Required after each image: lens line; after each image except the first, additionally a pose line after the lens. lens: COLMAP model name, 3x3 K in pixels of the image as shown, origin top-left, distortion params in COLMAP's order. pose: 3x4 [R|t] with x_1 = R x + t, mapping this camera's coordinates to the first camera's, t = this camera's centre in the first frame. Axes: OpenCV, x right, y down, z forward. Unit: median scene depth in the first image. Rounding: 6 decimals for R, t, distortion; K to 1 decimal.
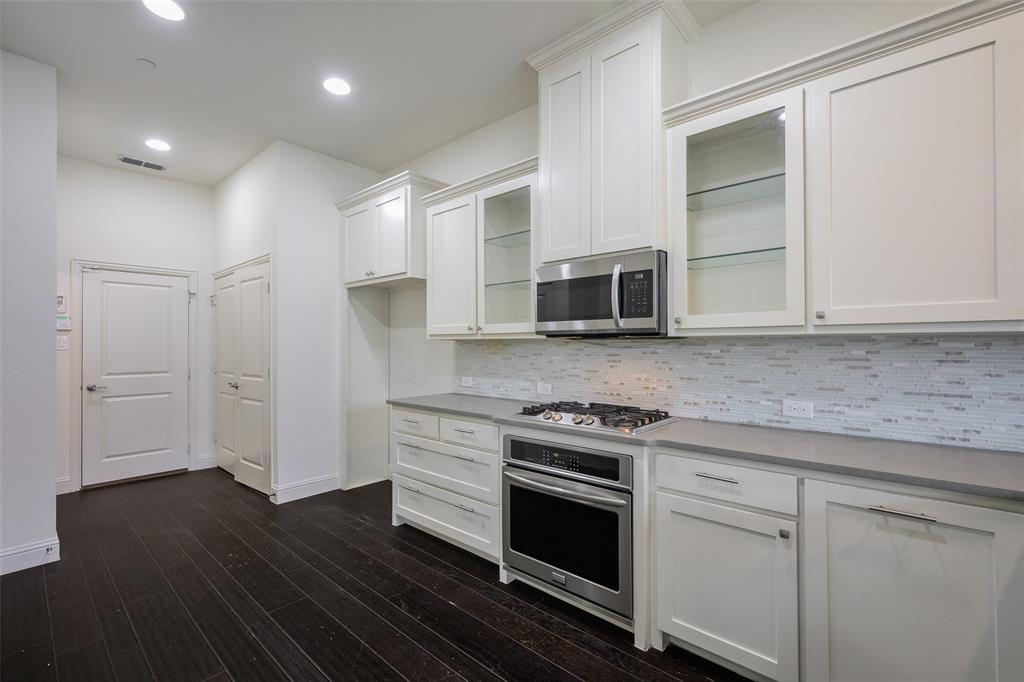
lens RADIAL K [[449.1, 0, 512.0], [0, 449.1, 341.0], [0, 0, 1]] dist [-0.000232, -0.000143]
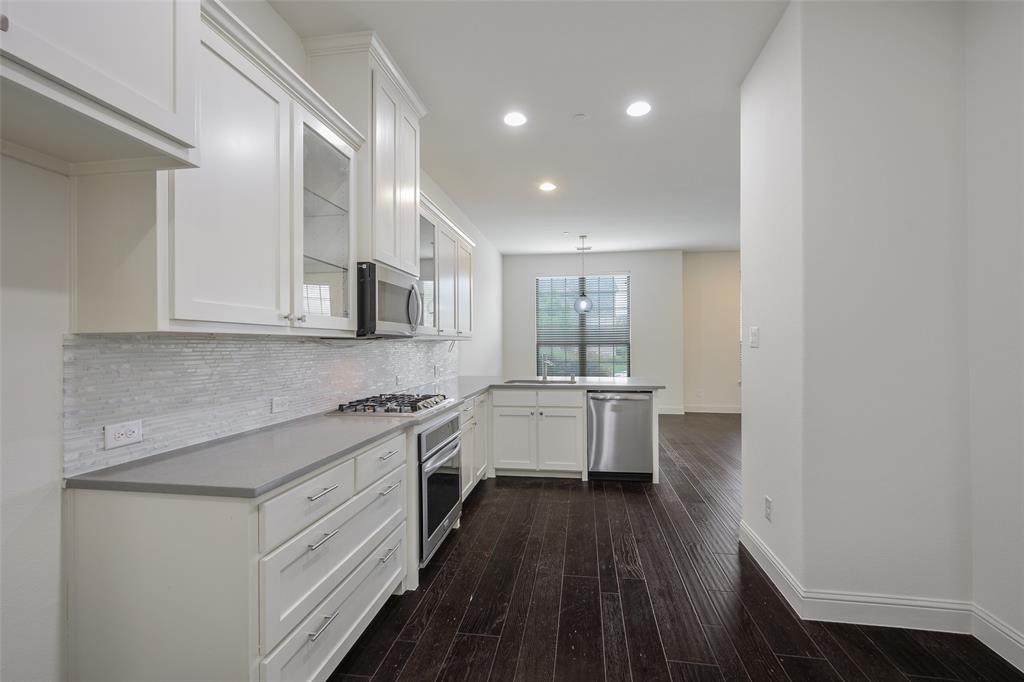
lens RADIAL K [[449.1, 0, 512.0], [0, 449.1, 341.0], [0, 0, 1]] dist [-0.000232, -0.000143]
pose [[-0.546531, 0.013326, 0.837333, -0.893790], [0.002498, 0.999895, -0.014283, 0.014580], [-0.837435, -0.005715, -0.546506, 1.270419]]
